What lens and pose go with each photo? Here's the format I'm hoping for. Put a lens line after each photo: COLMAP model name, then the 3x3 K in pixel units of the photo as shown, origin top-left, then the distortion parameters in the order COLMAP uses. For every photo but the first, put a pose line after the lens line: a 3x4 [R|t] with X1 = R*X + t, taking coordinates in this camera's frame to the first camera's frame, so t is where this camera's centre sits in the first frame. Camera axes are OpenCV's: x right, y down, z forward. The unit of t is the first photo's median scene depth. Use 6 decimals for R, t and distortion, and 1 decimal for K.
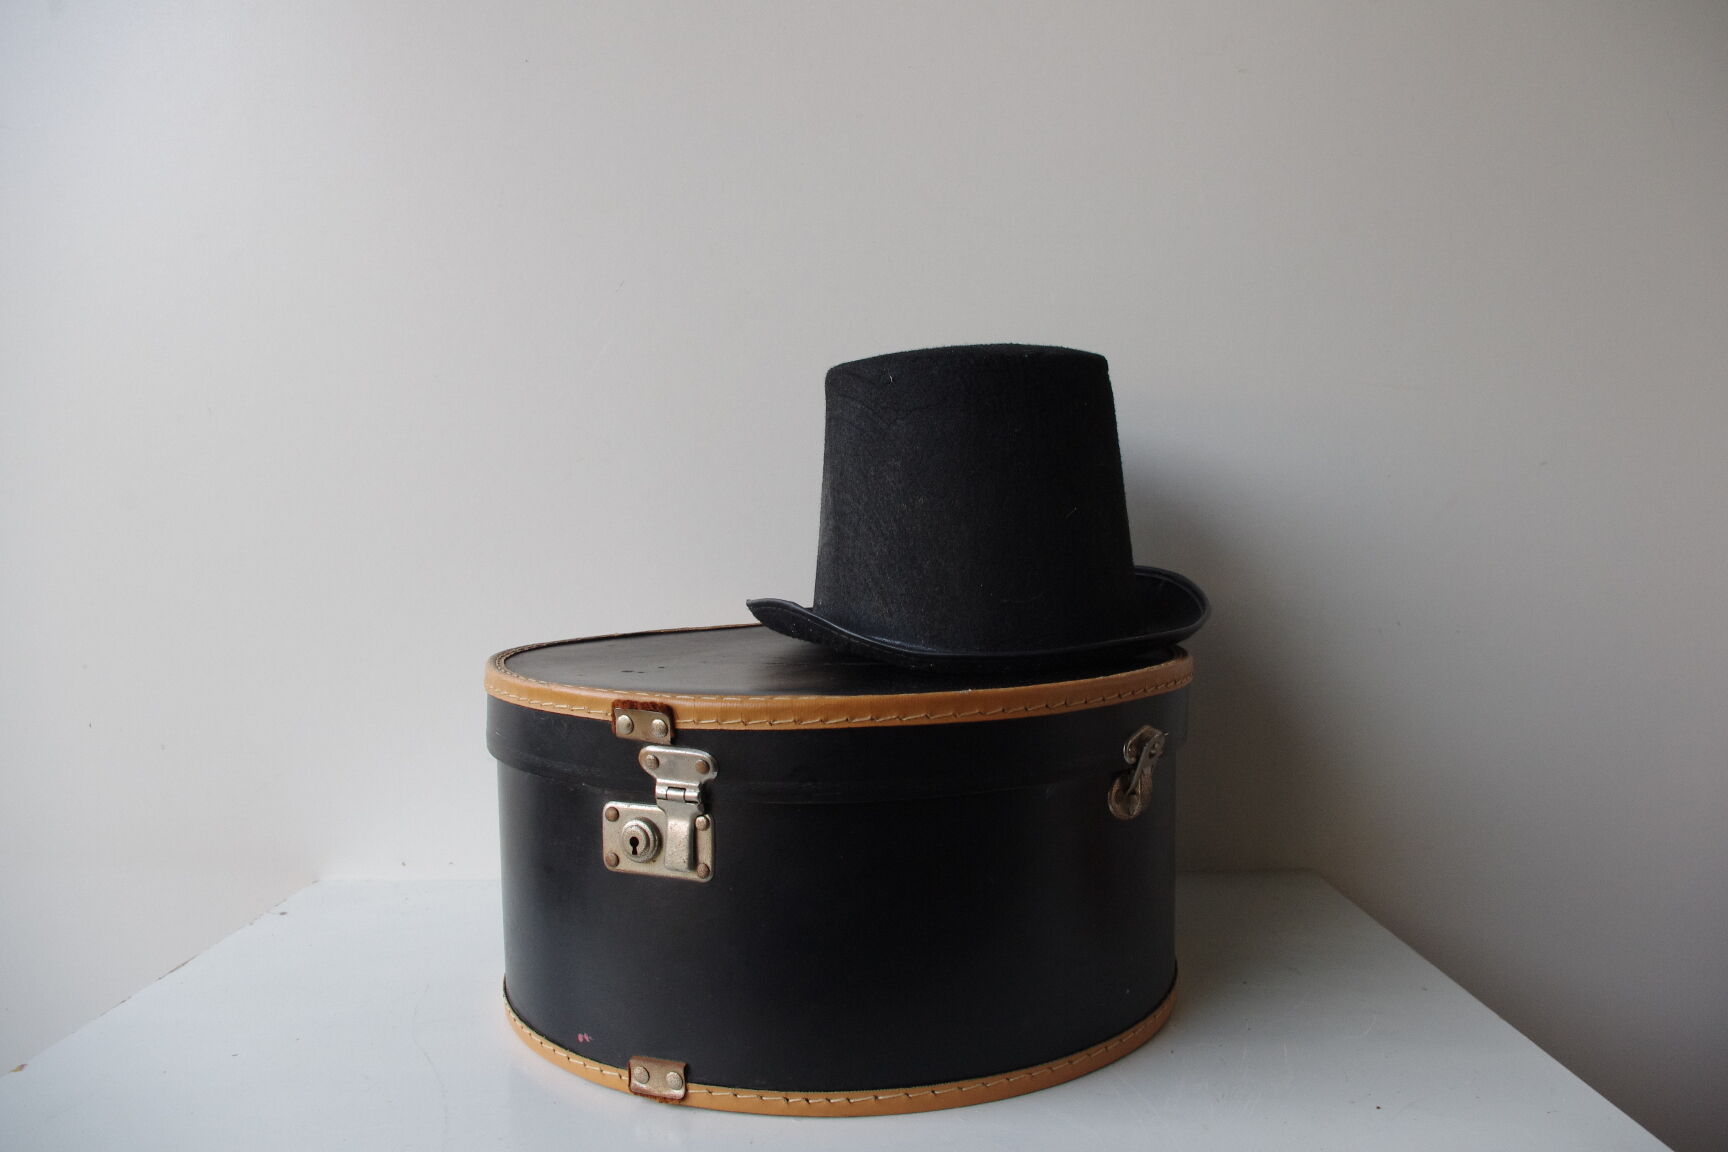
lens RADIAL K [[1320.9, 0, 891.5], [0, 1320.9, 593.1], [0, 0, 1]] dist [-0.066185, 0.022163]
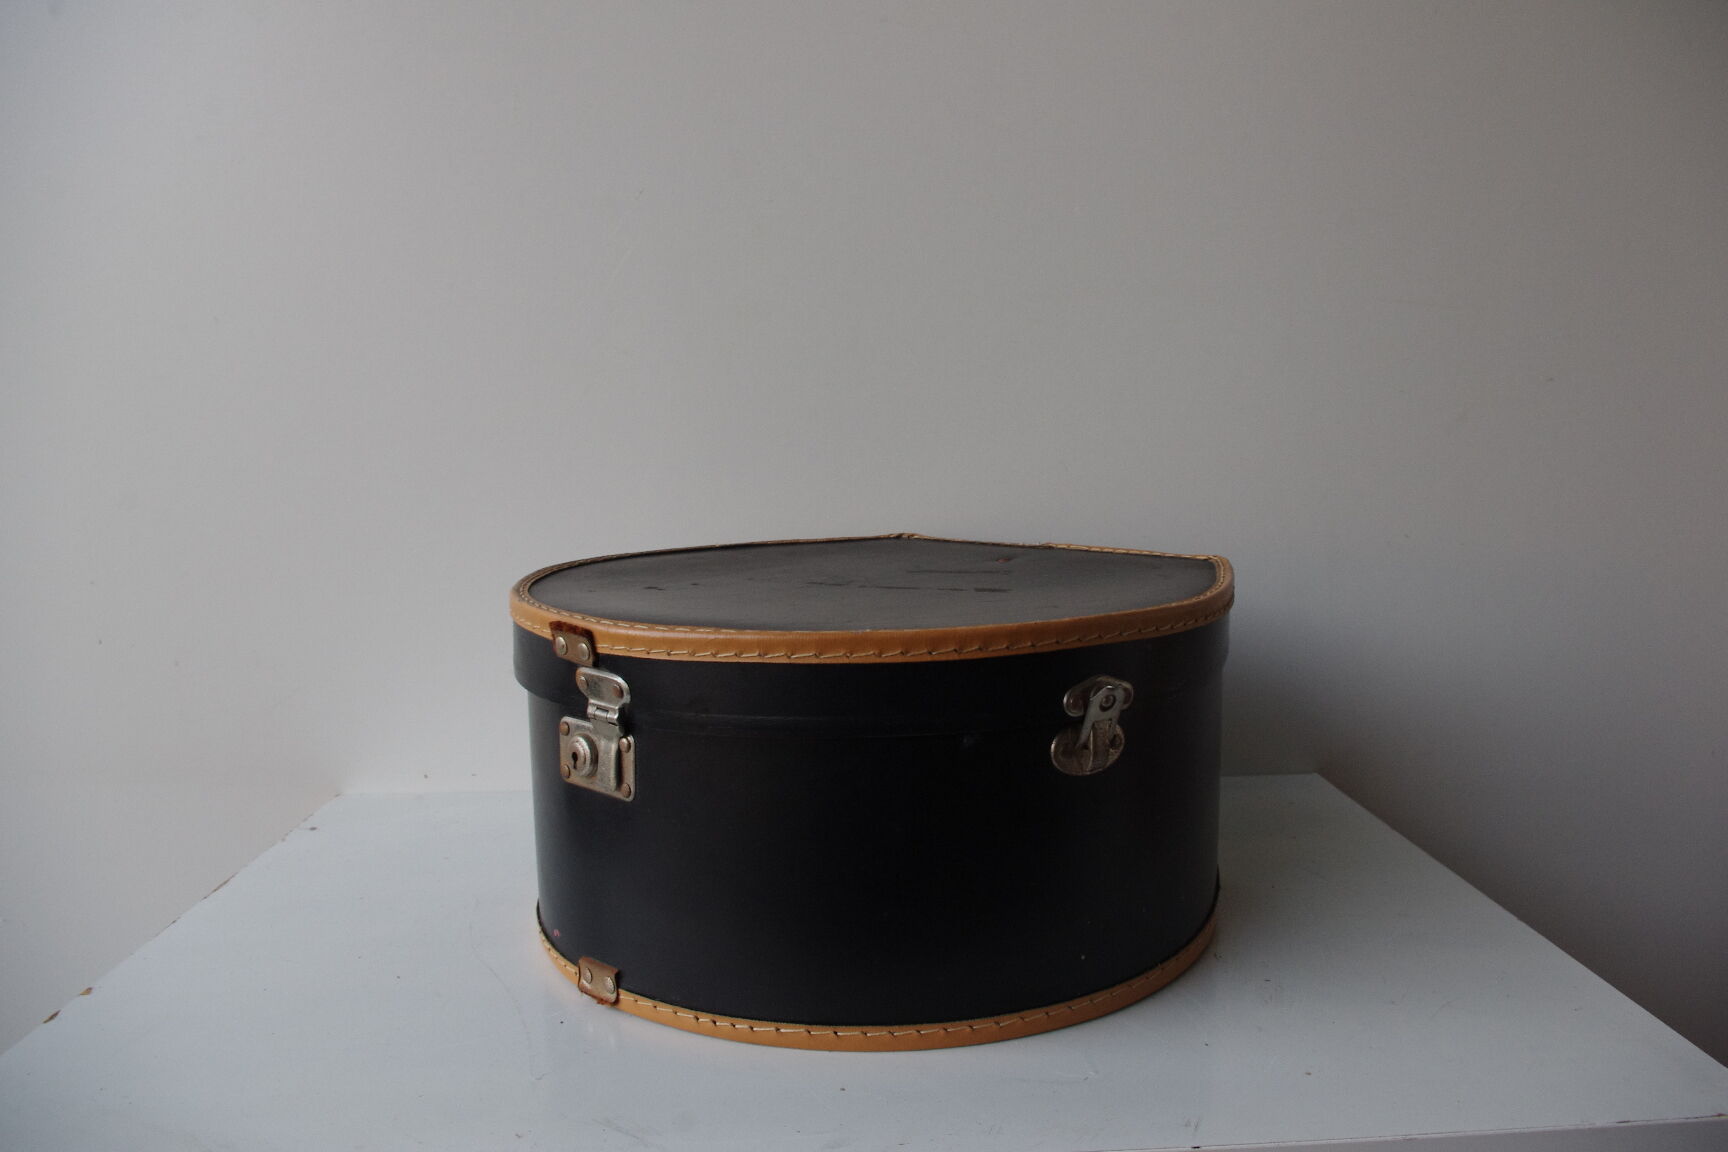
lens RADIAL K [[1320.9, 0, 864.6], [0, 1320.9, 592.1], [0, 0, 1]] dist [-0.066185, 0.022163]
pose [[0.938782, 0.041220, -0.342038, 0.369454], [-0.011733, 0.996066, 0.087836, -0.035927], [0.344313, -0.078446, 0.935572, 0.107842]]
